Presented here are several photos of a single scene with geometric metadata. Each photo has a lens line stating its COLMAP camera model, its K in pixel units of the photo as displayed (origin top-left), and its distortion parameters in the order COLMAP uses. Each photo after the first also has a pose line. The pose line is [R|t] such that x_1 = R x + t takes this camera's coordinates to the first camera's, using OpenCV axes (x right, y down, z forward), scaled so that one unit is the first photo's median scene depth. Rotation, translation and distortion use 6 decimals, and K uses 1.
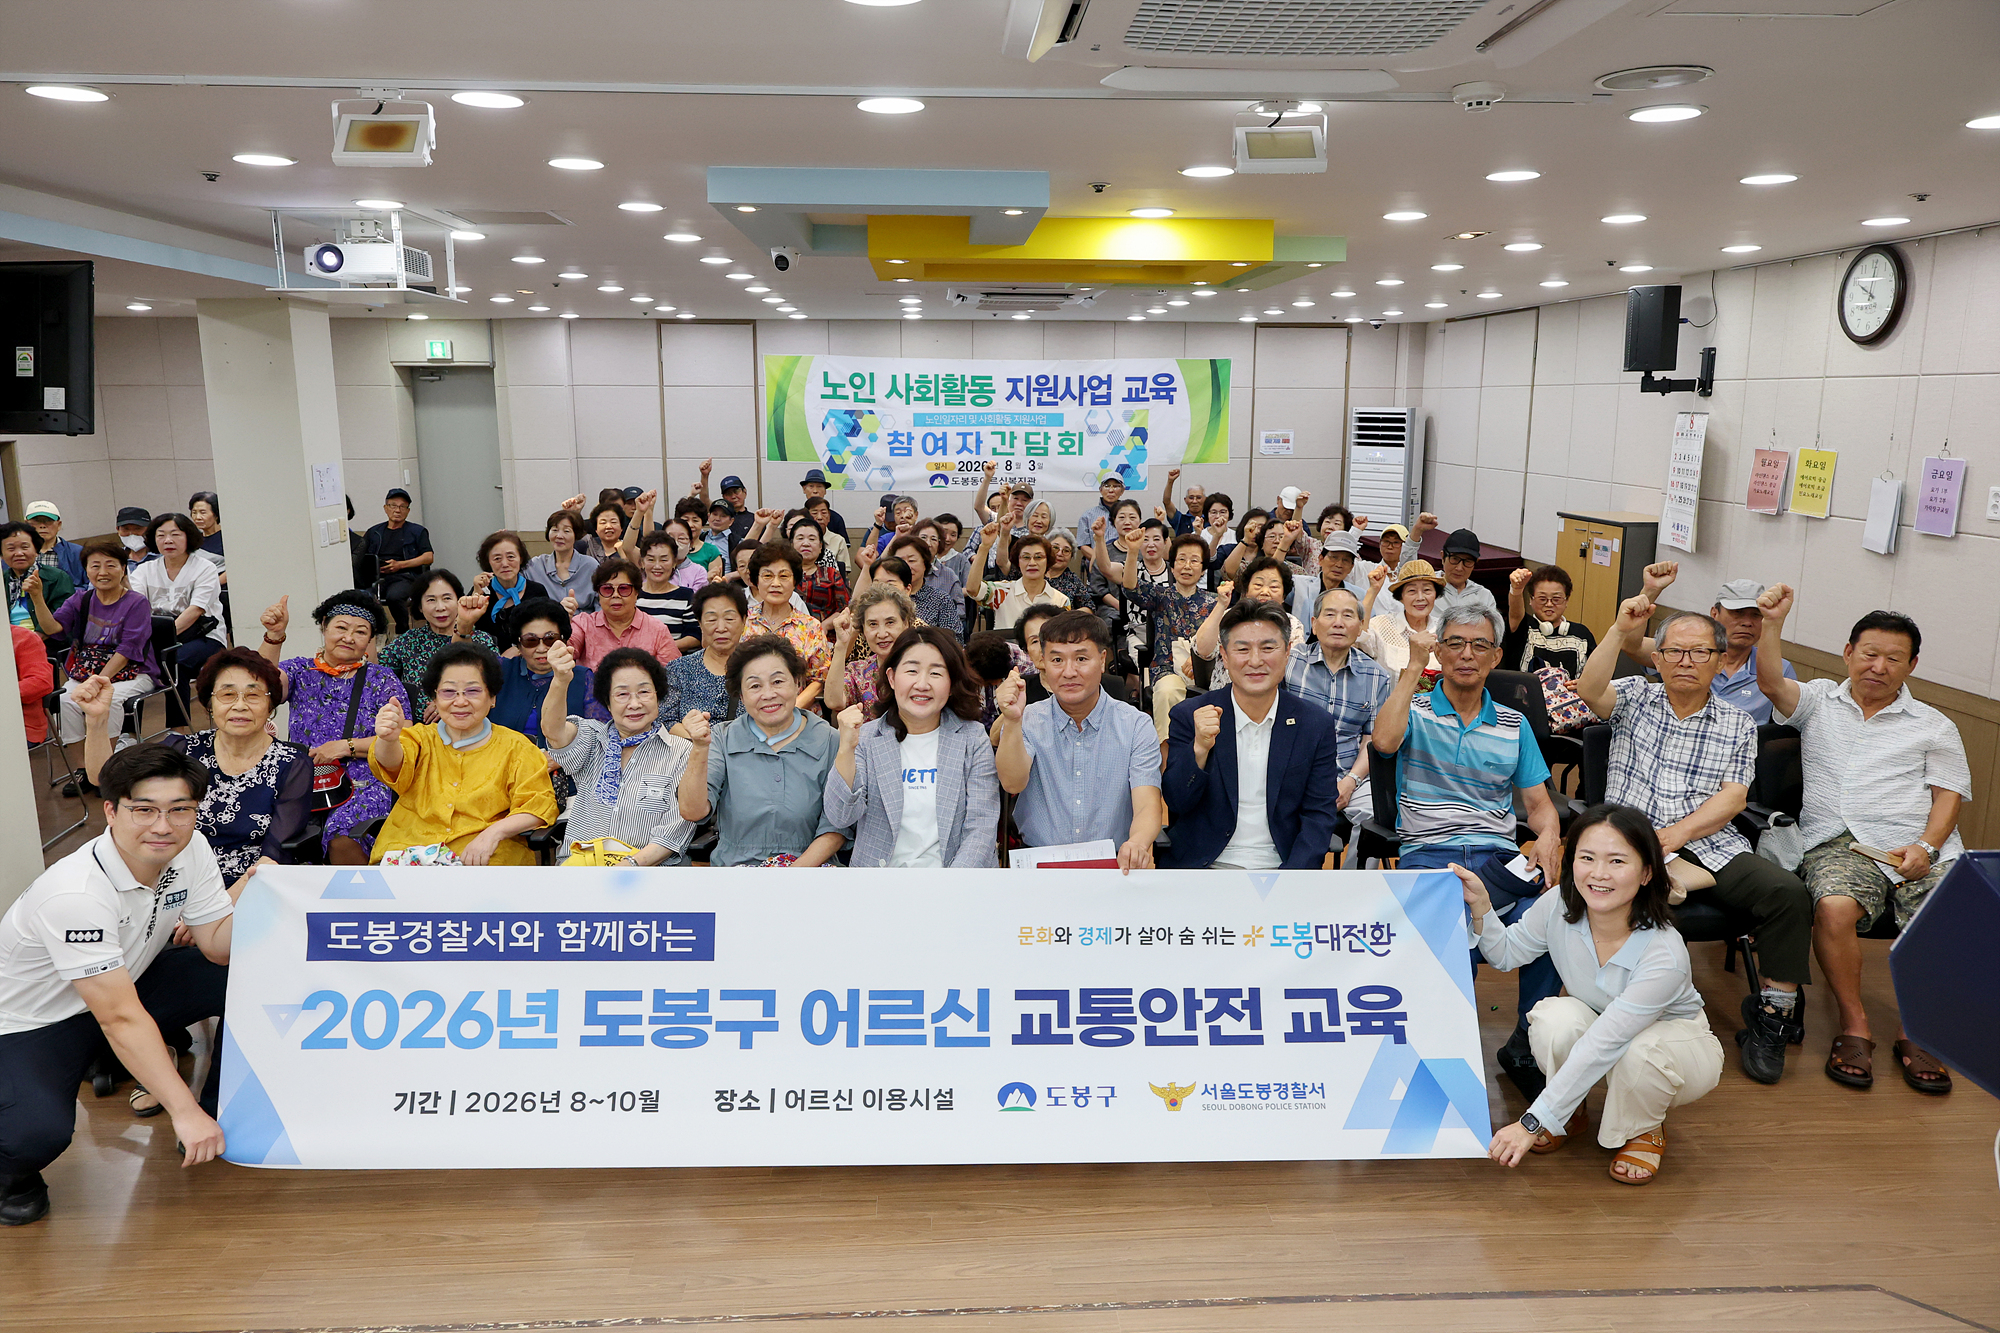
lens RADIAL K [[1506.0, 0, 992.5], [0, 1506.0, 685.3], [0, 0, 1]] dist [0.003657, 0.009970]
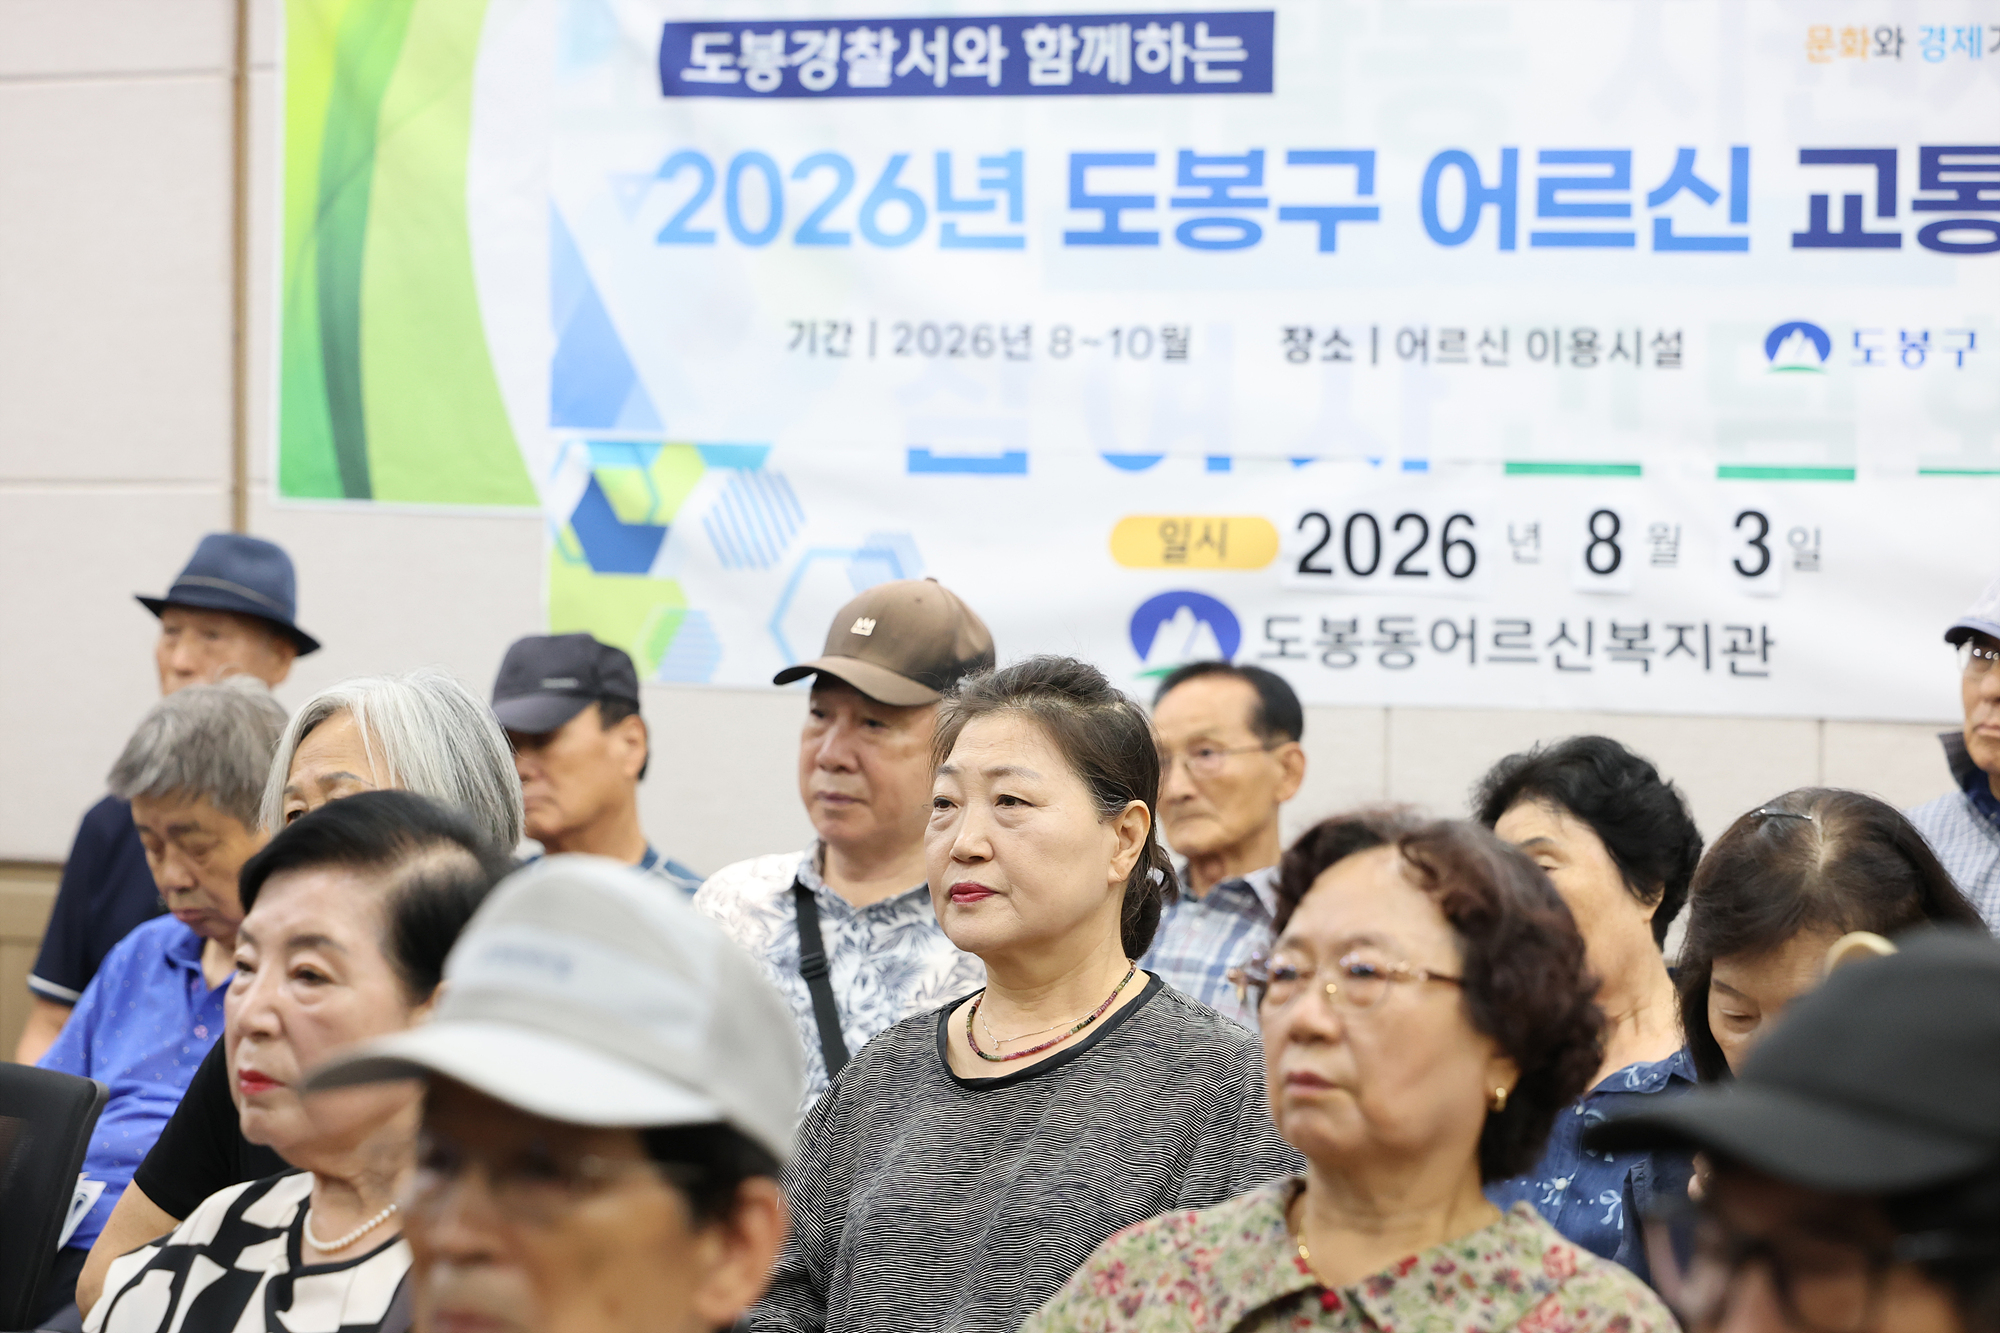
lens RADIAL K [[6086.6, 0, 1003.3], [0, 6086.6, 668.4], [0, 0, 1]] dist [-0.117472, 0.000000]
pose [[0.854901, 0.040983, -0.517170, 0.876783], [0.113356, 0.958031, 0.263301, -0.209331], [0.506255, -0.283721, 0.814376, -0.900735]]
